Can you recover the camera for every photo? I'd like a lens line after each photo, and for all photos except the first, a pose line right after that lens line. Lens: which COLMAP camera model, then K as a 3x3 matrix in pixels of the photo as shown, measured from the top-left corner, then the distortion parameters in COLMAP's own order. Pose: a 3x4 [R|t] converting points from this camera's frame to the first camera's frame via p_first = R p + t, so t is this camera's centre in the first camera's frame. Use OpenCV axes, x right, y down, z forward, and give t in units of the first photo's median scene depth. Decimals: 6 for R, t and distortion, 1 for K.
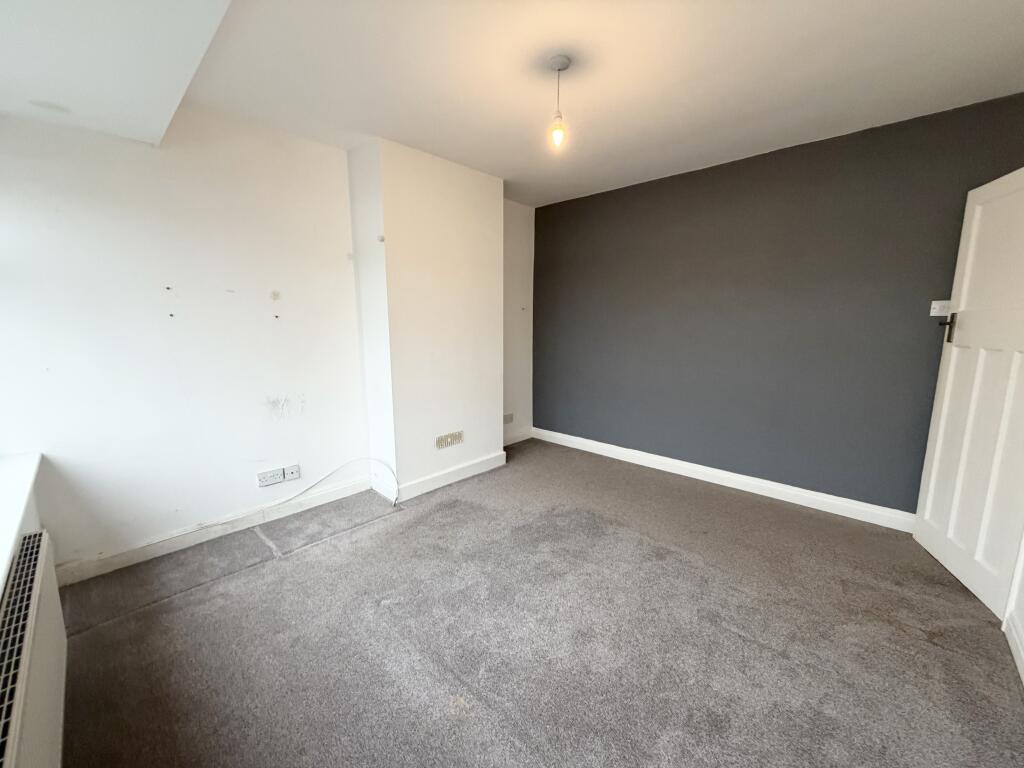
lens RADIAL K [[406.8, 0, 510.1], [0, 406.8, 380.0], [0, 0, 1]] dist [-0.001327, -0.000151]
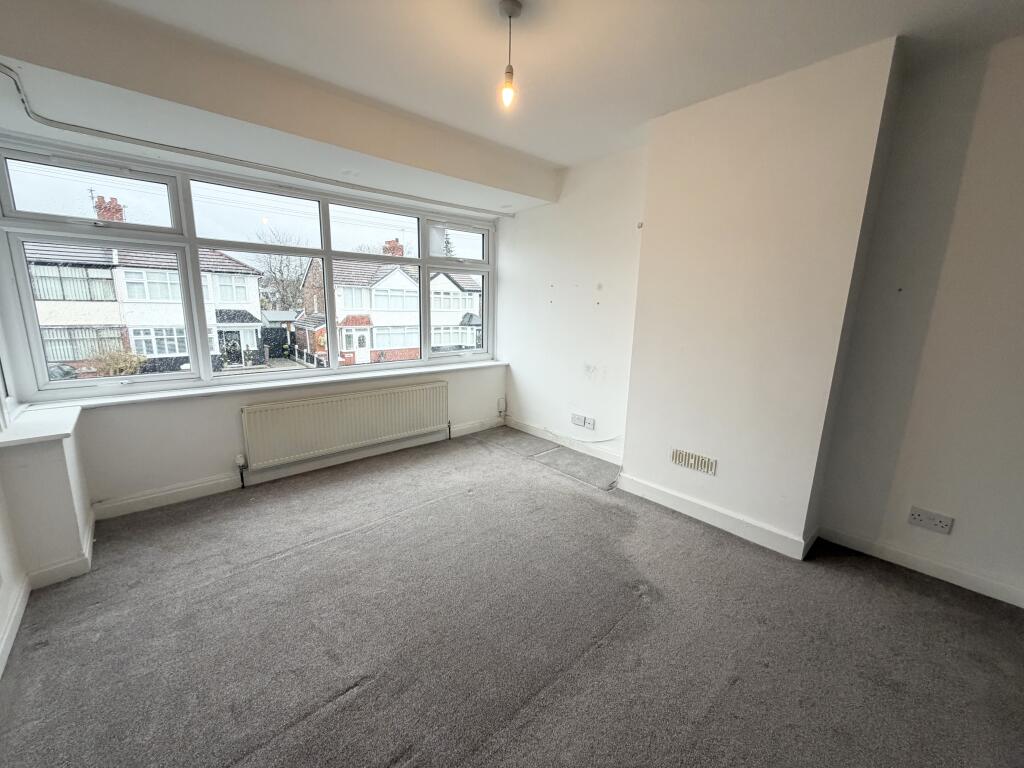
lens RADIAL K [[406.8, 0, 510.1], [0, 406.8, 380.0], [0, 0, 1]] dist [-0.001327, -0.000151]
pose [[-0.066811, 0.185741, -0.980325, 0.739331], [-0.174772, 0.965151, 0.194777, -0.116650], [0.982340, 0.184347, -0.032020, 0.769285]]
